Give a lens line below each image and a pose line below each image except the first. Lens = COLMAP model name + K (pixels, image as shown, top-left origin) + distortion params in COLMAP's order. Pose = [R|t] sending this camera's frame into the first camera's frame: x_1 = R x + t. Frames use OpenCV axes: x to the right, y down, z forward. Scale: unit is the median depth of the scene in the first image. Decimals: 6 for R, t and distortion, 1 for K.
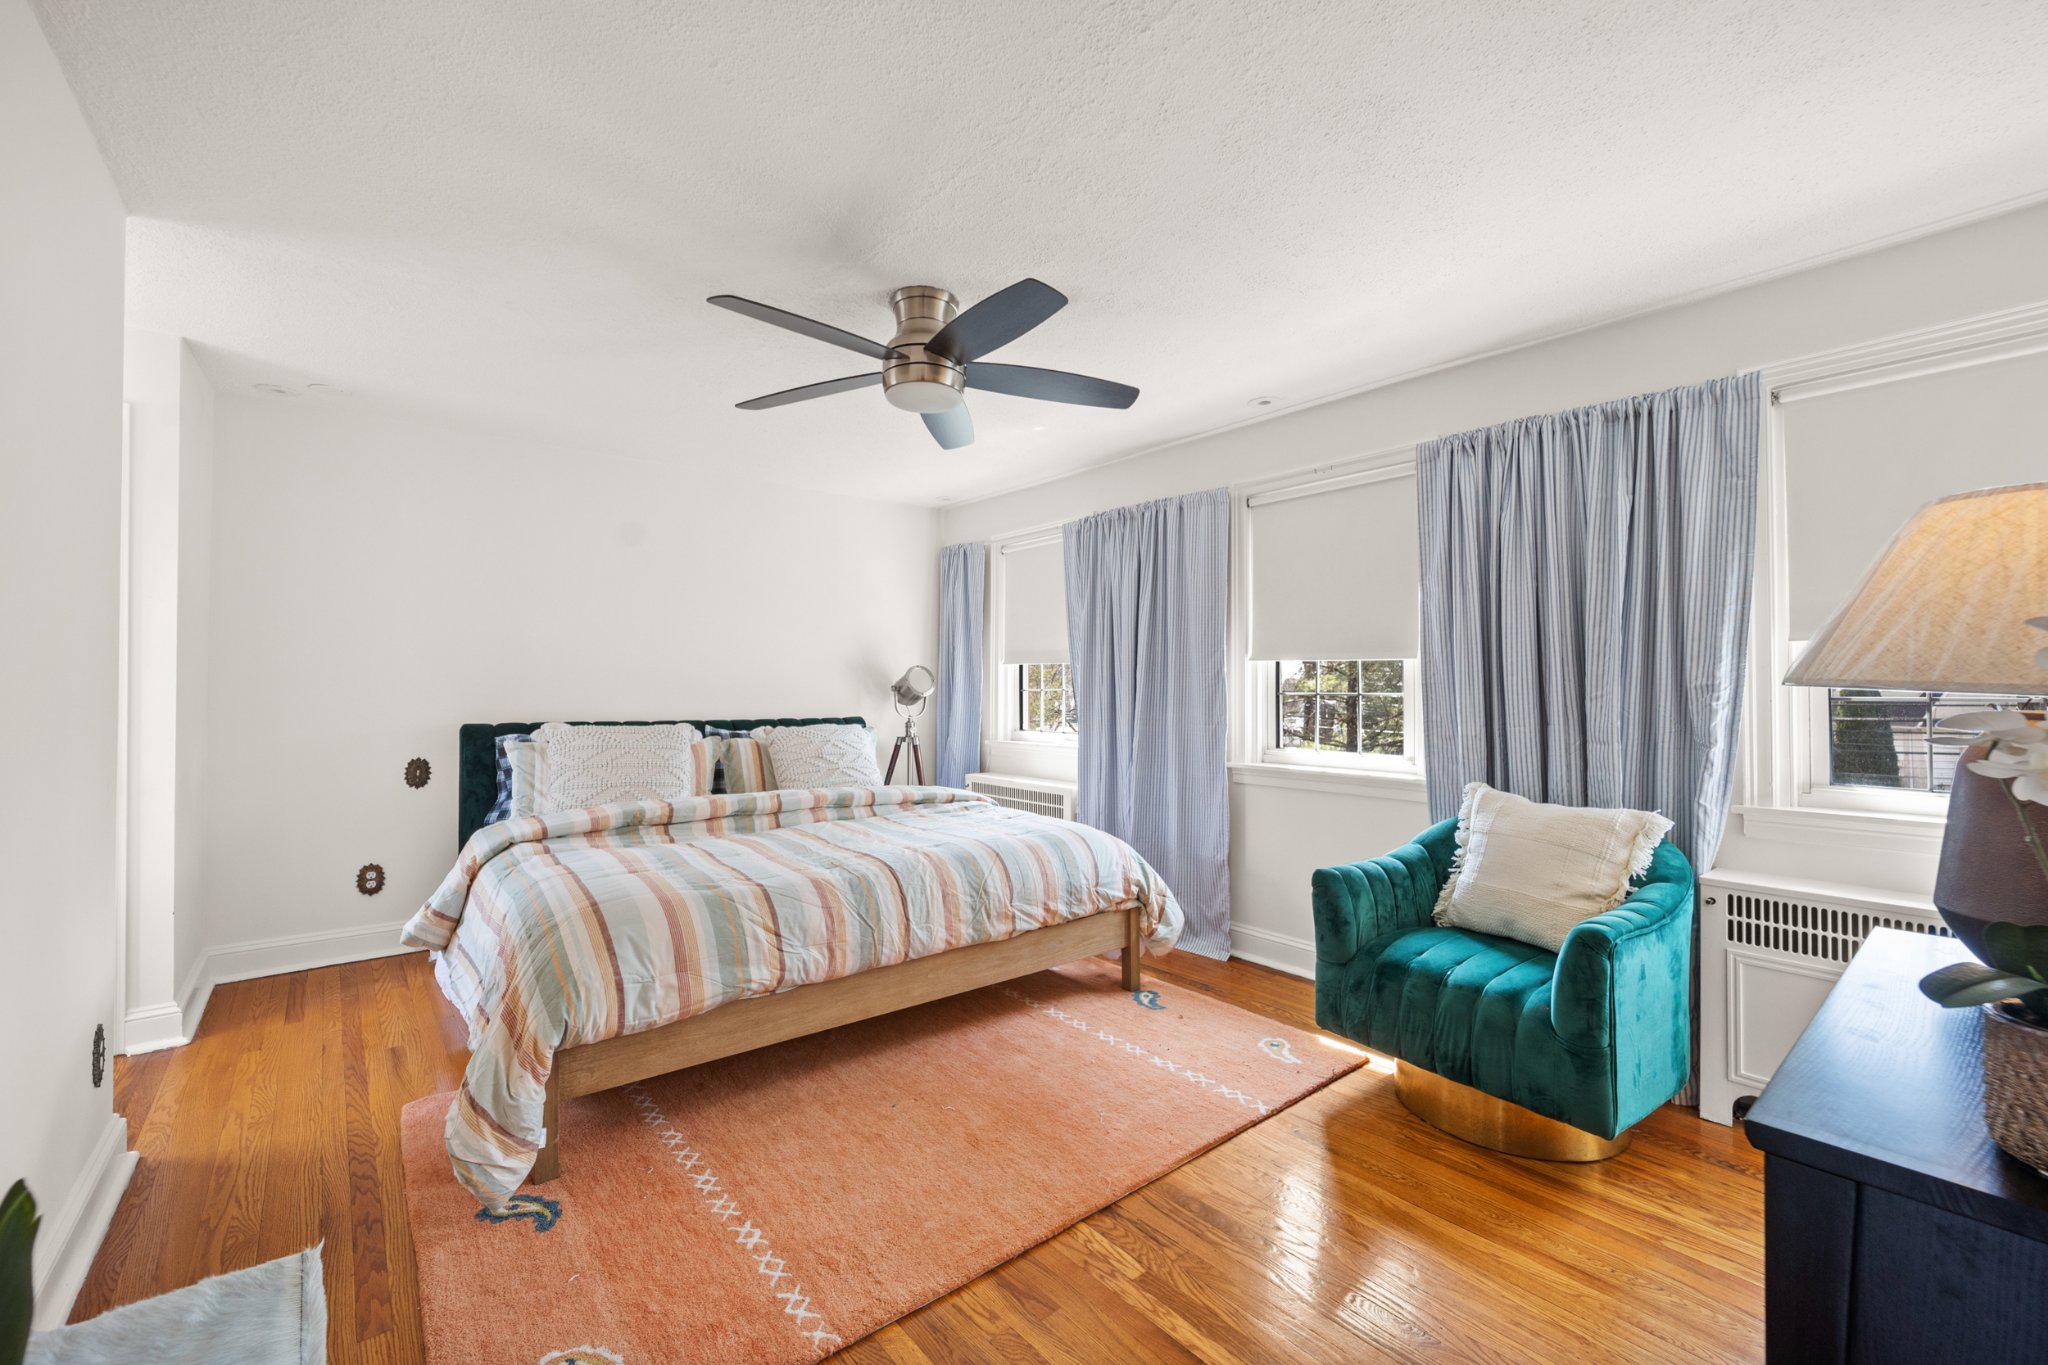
lens RADIAL K [[838.5, 0, 1024.6], [0, 838.5, 684.6], [0, 0, 1]] dist [-0.002377, -0.001581]
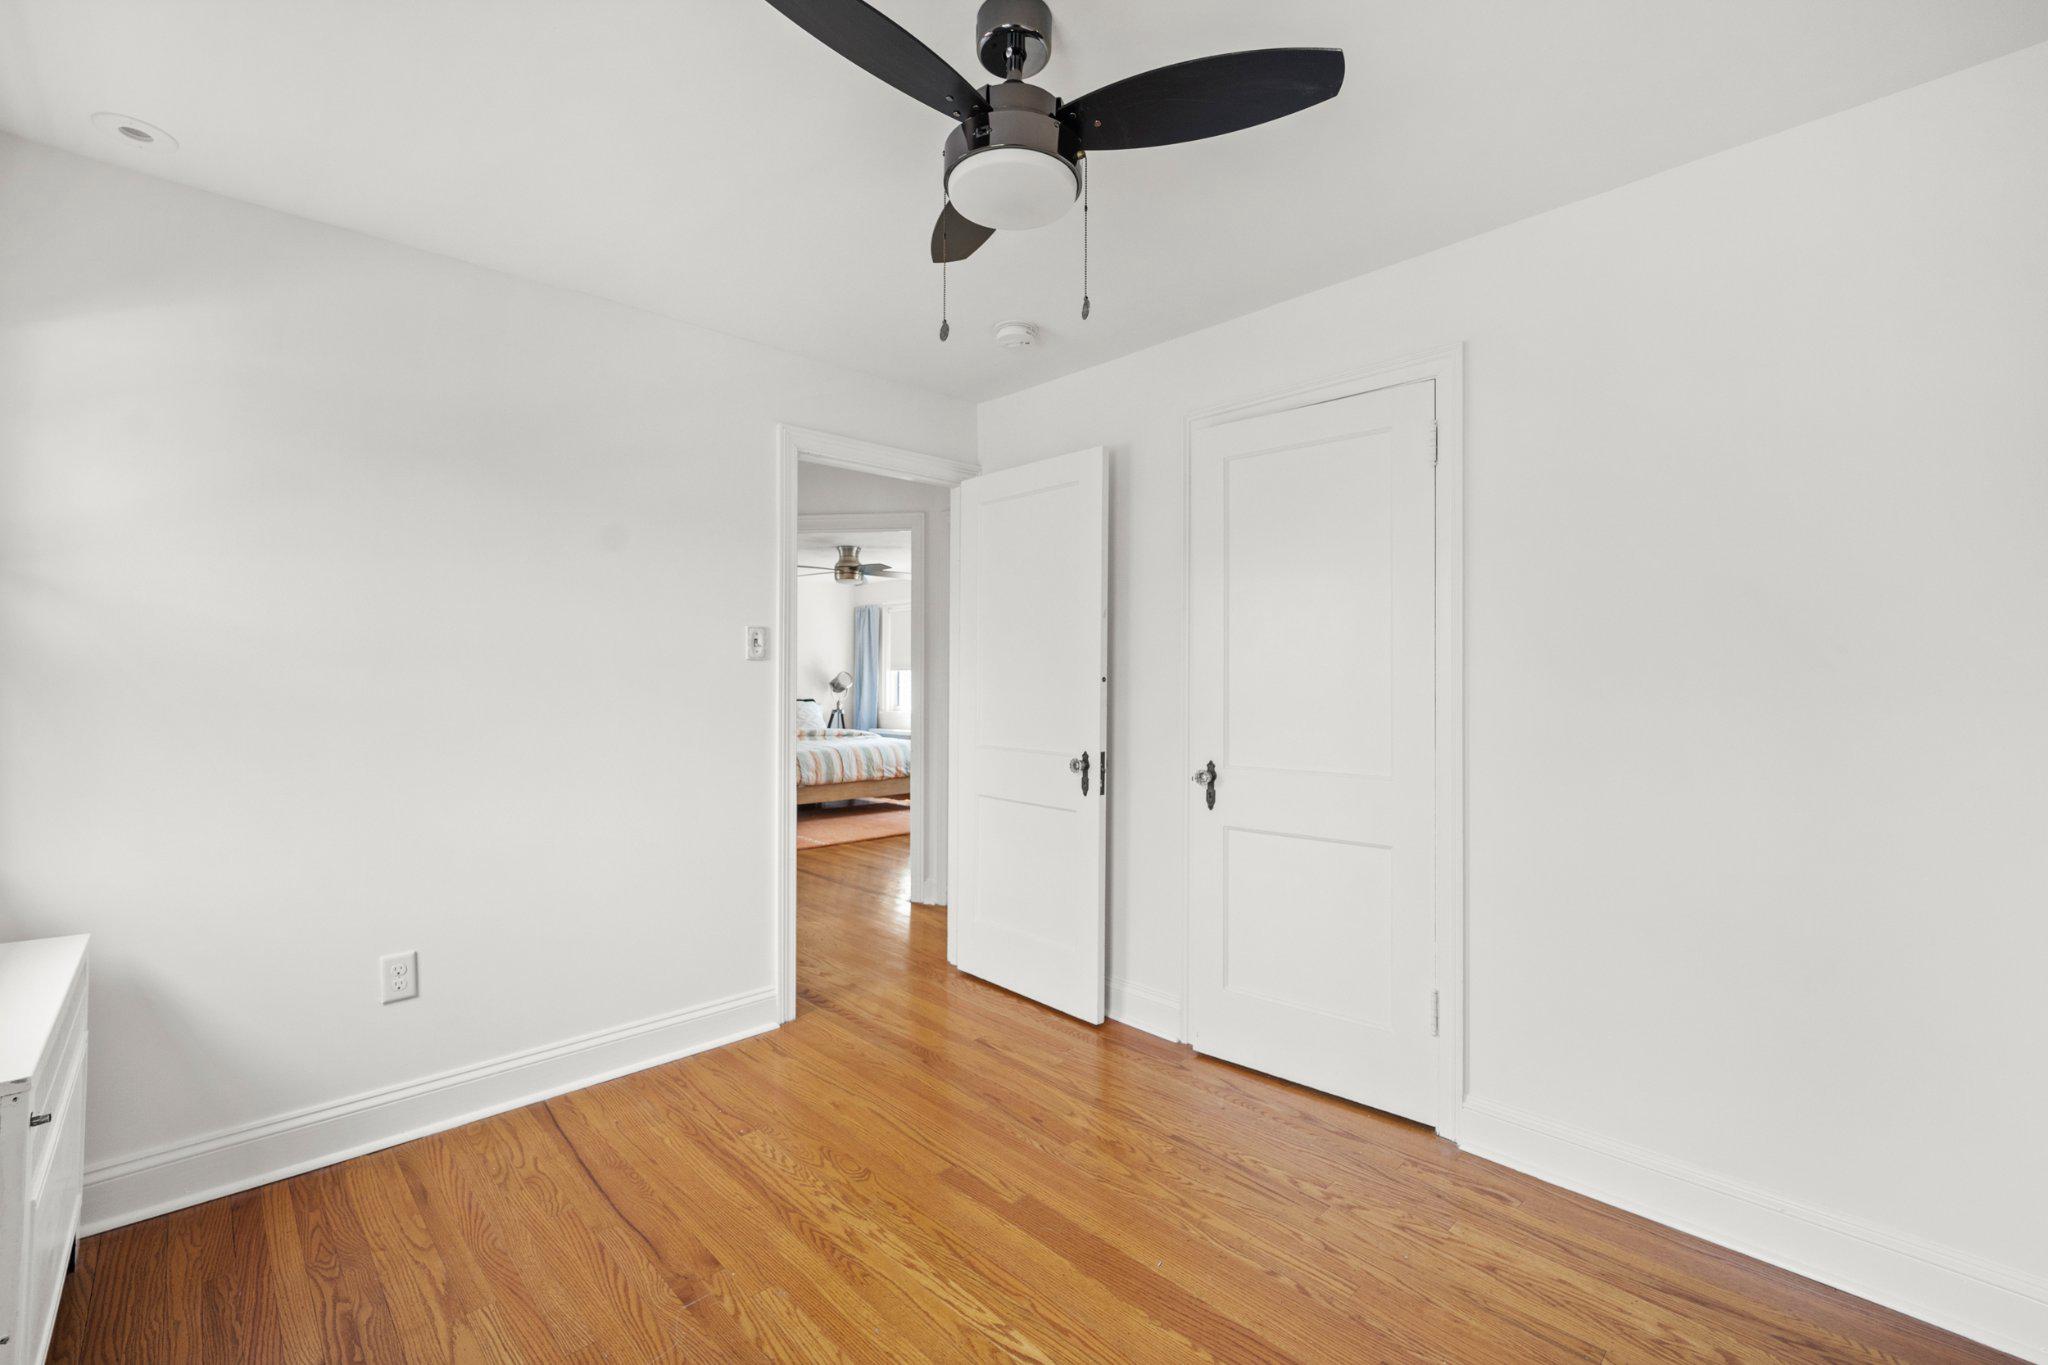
lens RADIAL K [[838.5, 0, 1024.4], [0, 838.5, 683.2], [0, 0, 1]] dist [-0.002377, -0.001581]
pose [[0.995234, 0.000336, 0.097517, 0.136441], [-0.000576, 0.999997, 0.002428, -0.002708], [-0.097516, -0.002472, 0.995231, -1.321413]]
